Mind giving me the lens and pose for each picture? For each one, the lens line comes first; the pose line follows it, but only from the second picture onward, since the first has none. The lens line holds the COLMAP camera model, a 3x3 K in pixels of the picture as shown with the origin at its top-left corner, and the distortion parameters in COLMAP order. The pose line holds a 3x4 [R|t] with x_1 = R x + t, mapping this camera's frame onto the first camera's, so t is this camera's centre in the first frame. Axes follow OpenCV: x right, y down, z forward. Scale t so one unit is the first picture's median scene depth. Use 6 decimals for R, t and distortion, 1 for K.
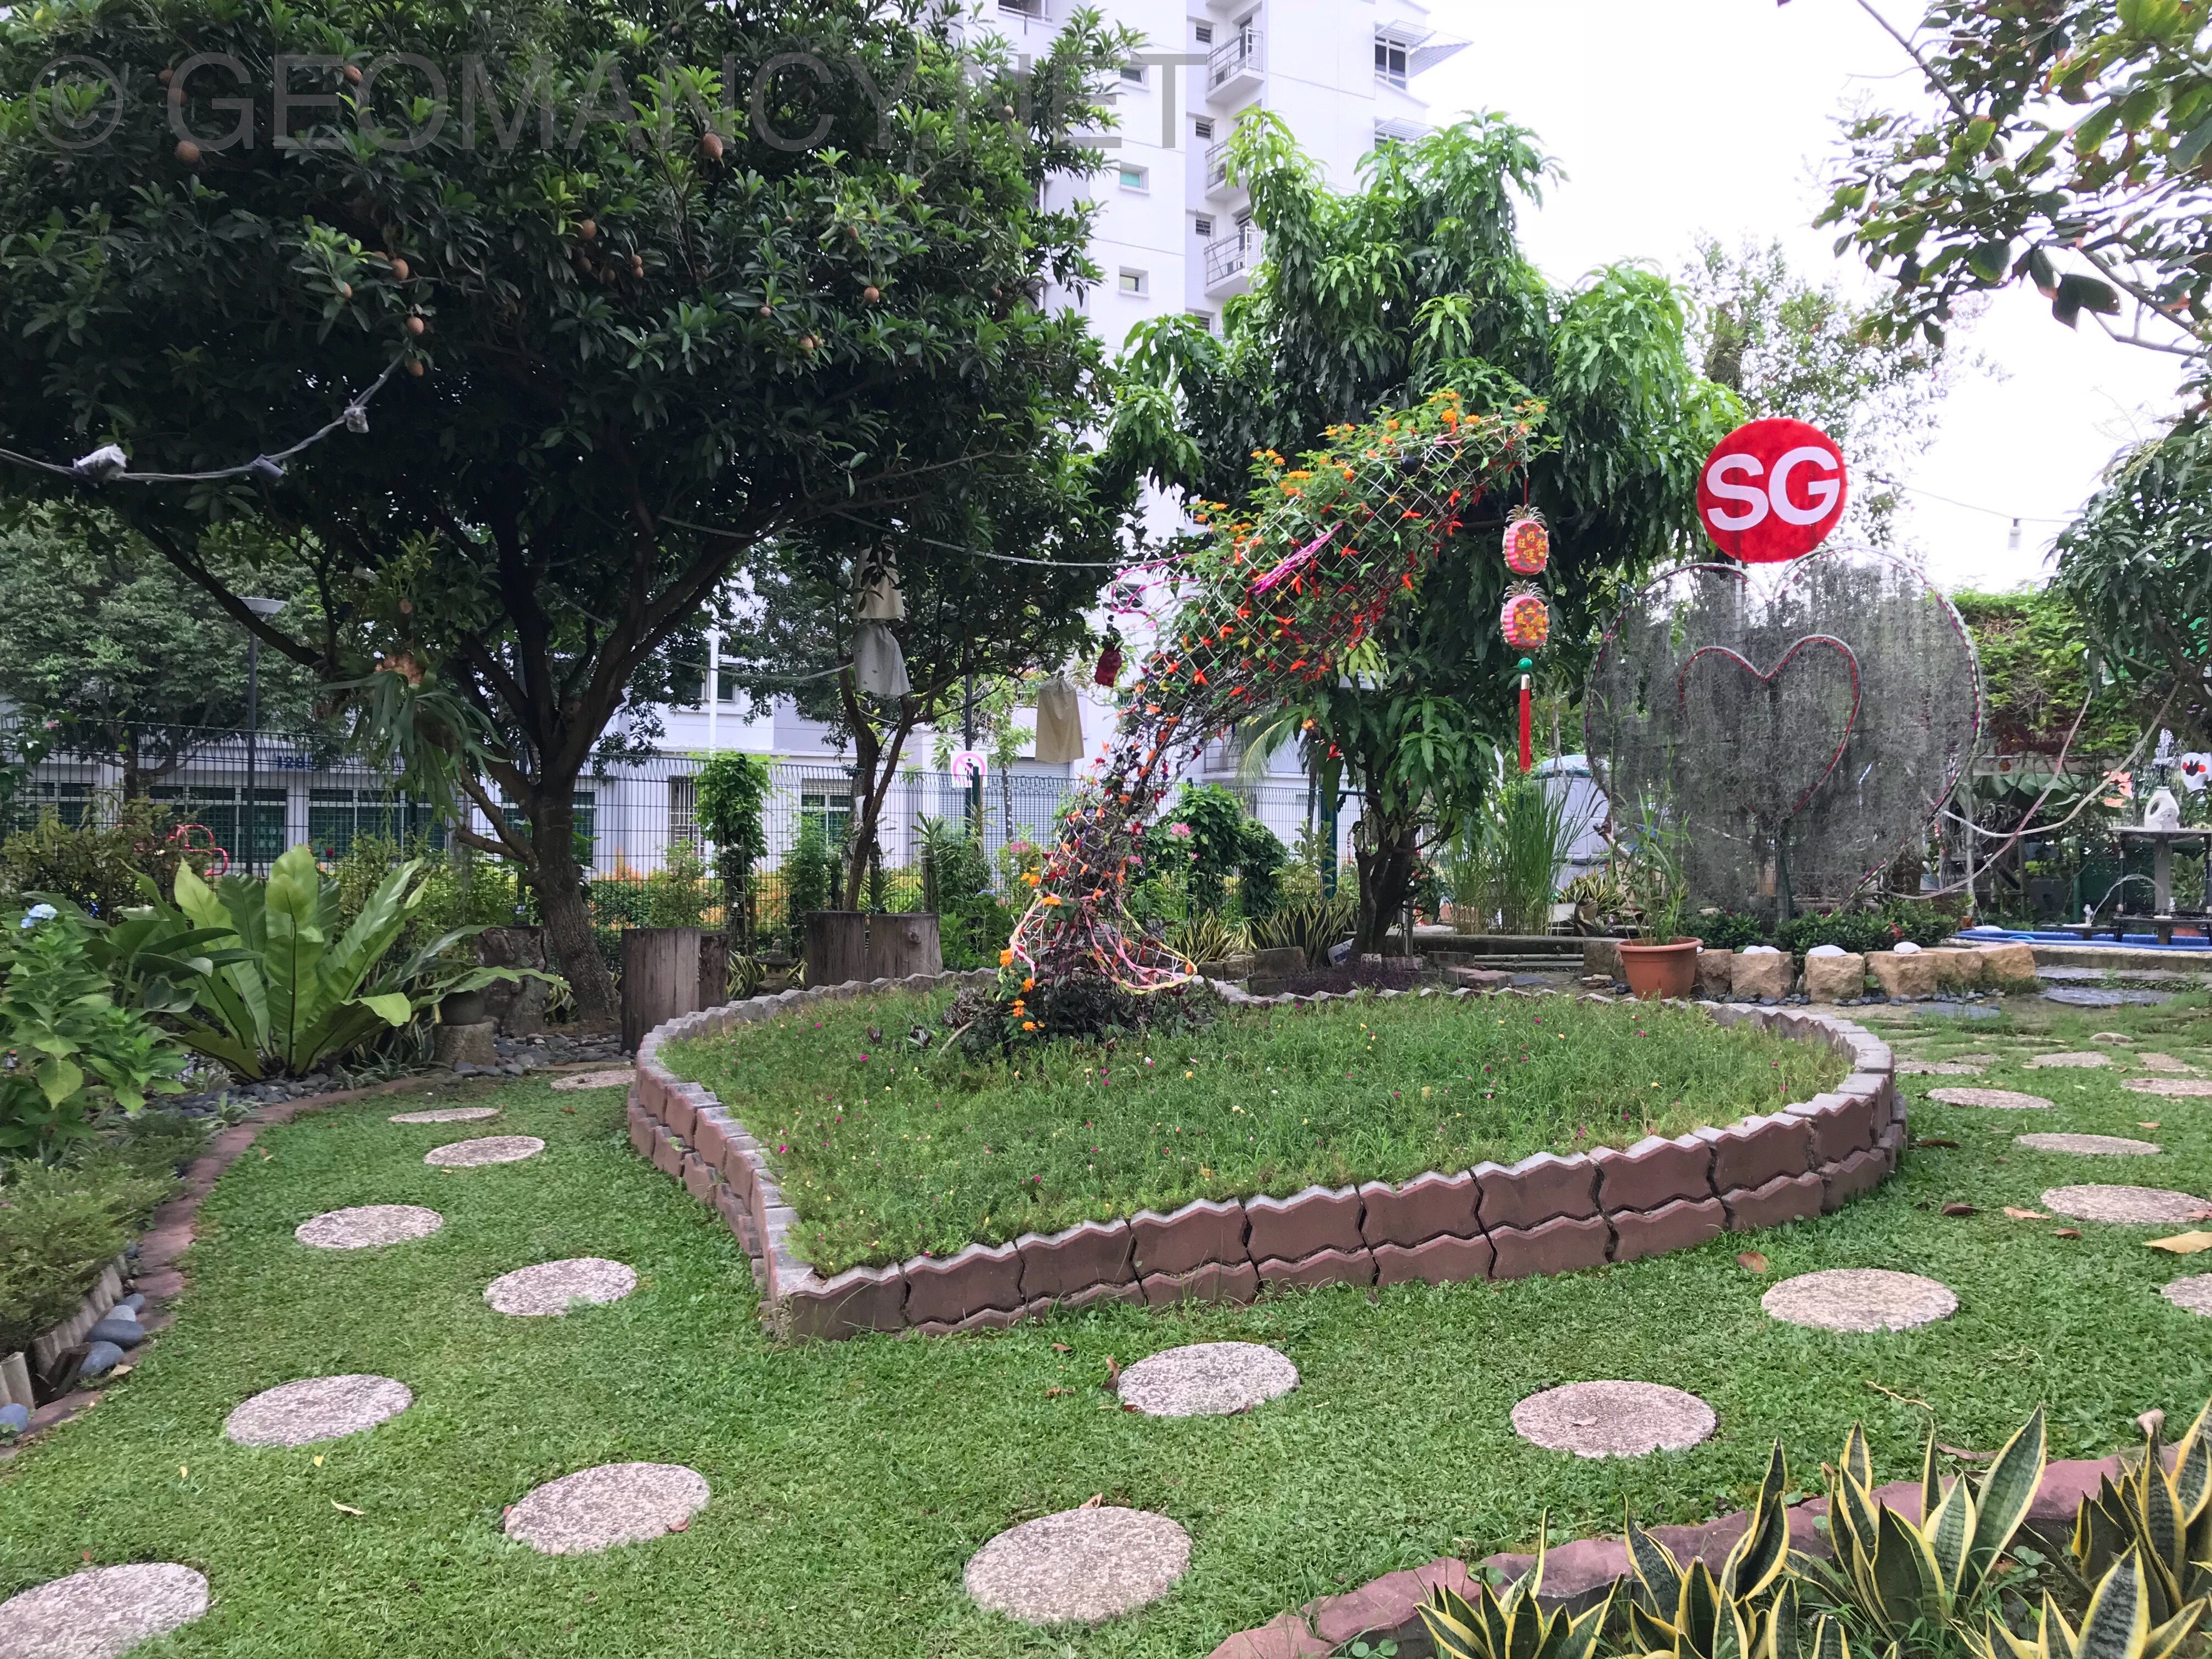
lens RADIAL K [[1801.3, 0, 1106.7], [0, 1801.3, 856.8], [0, 0, 1]] dist [0.118506, -0.002087]
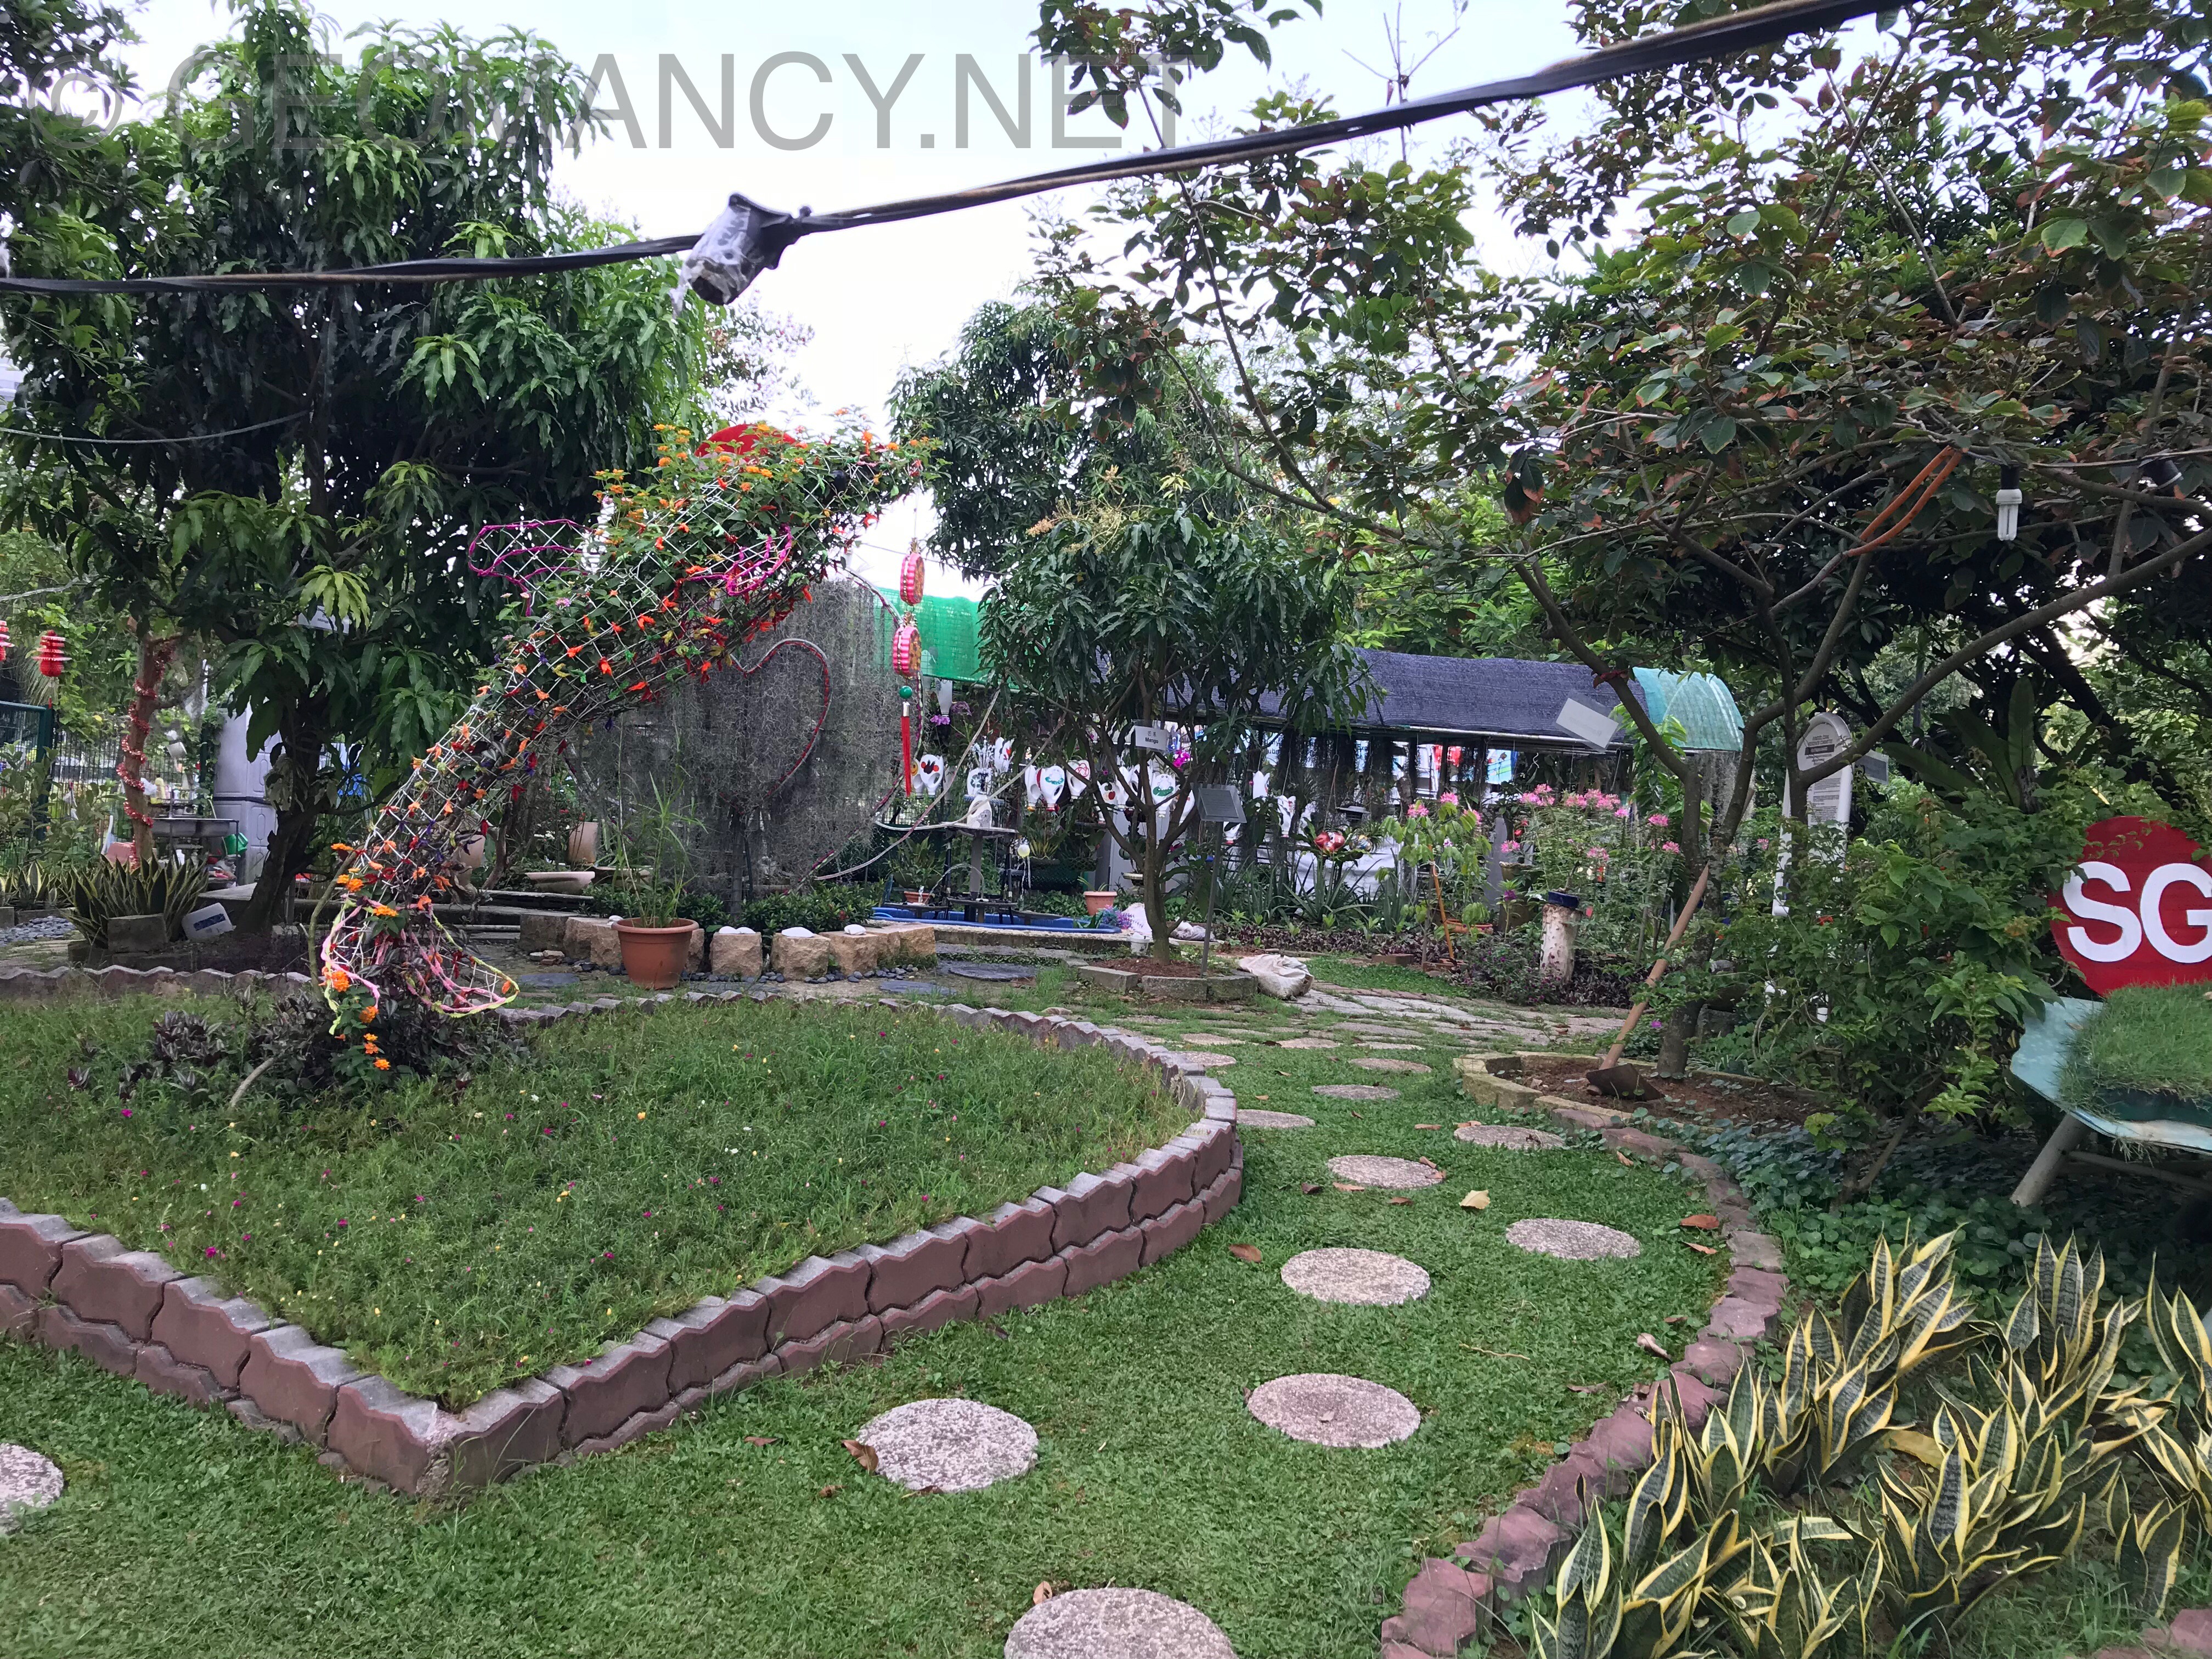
lens RADIAL K [[1828.1, 0, 1059.6], [0, 1828.1, 876.7], [0, 0, 1]] dist [0.060224, 0.002717]
pose [[0.730572, 0.022553, 0.682463, -0.234080], [-0.055380, 0.998119, 0.026299, -0.018635], [-0.680586, -0.057009, 0.730447, 0.102298]]
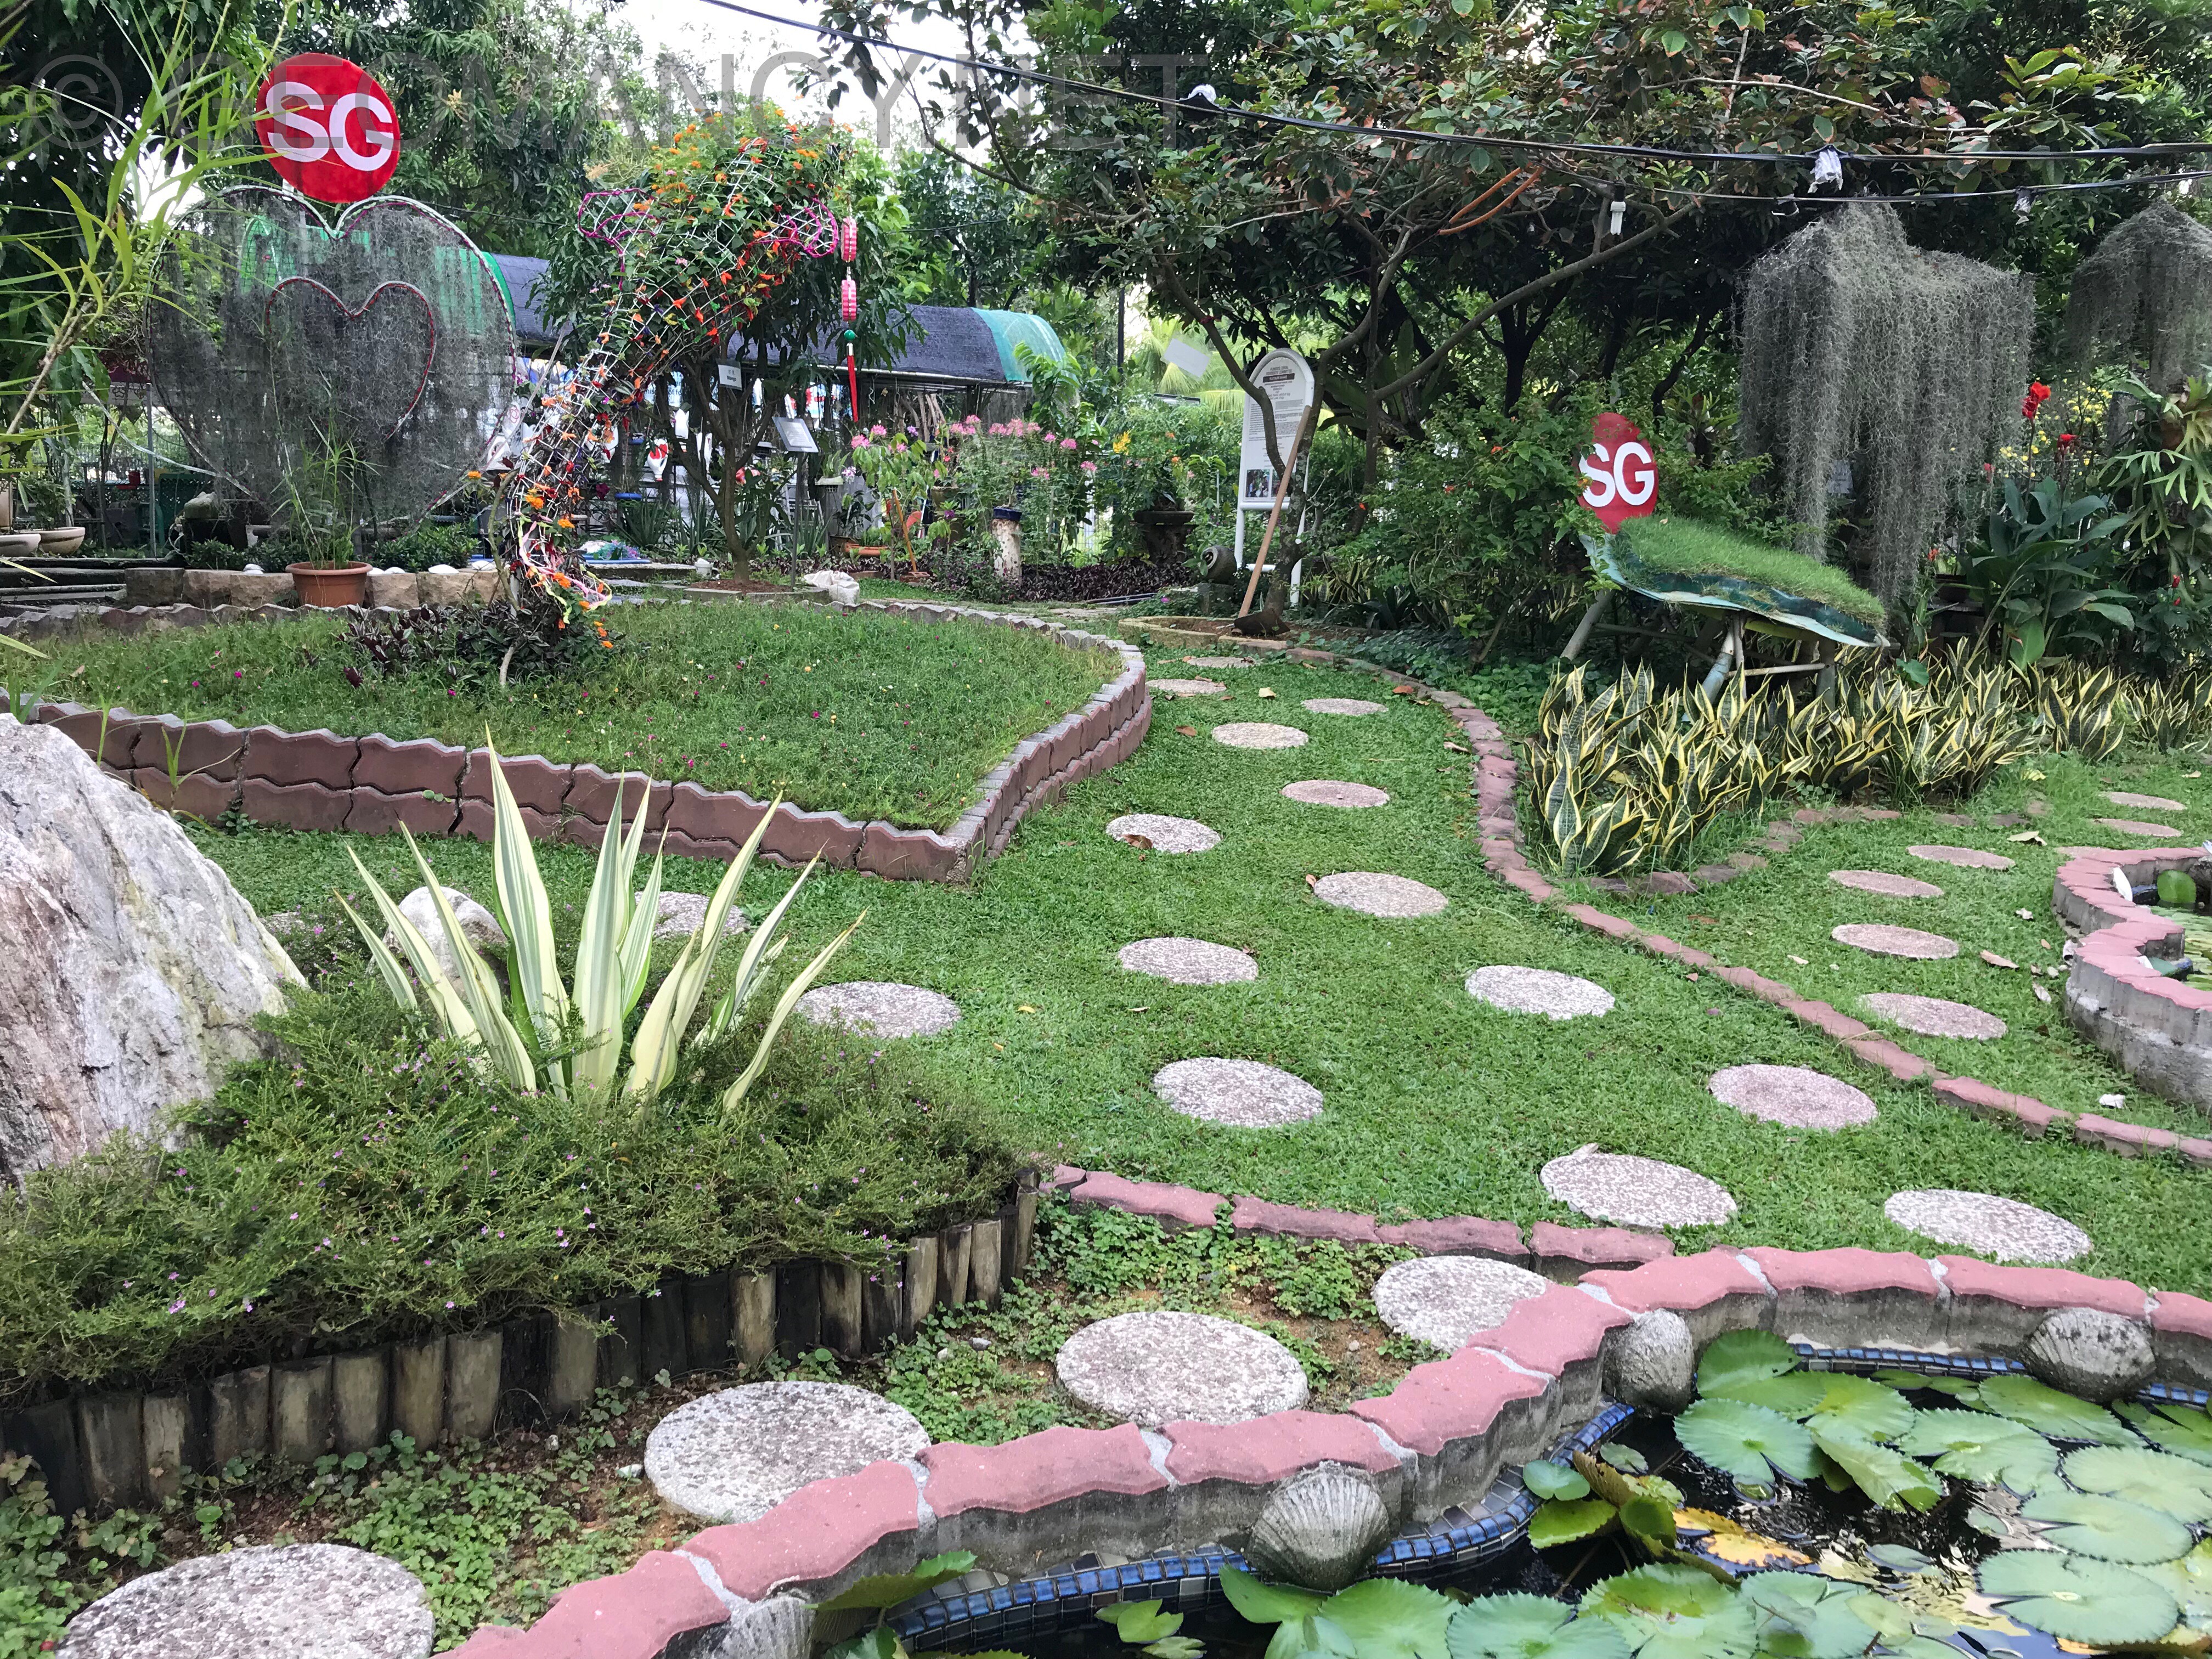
lens RADIAL K [[1844.4, 0, 1078.7], [0, 1844.4, 834.0], [0, 0, 1]] dist [-0.022467, 0.080981]
pose [[0.348624, -0.160517, 0.923415, -0.555506], [-0.009481, 0.984571, 0.174727, 0.007626], [-0.937215, -0.069669, 0.341724, 0.221476]]
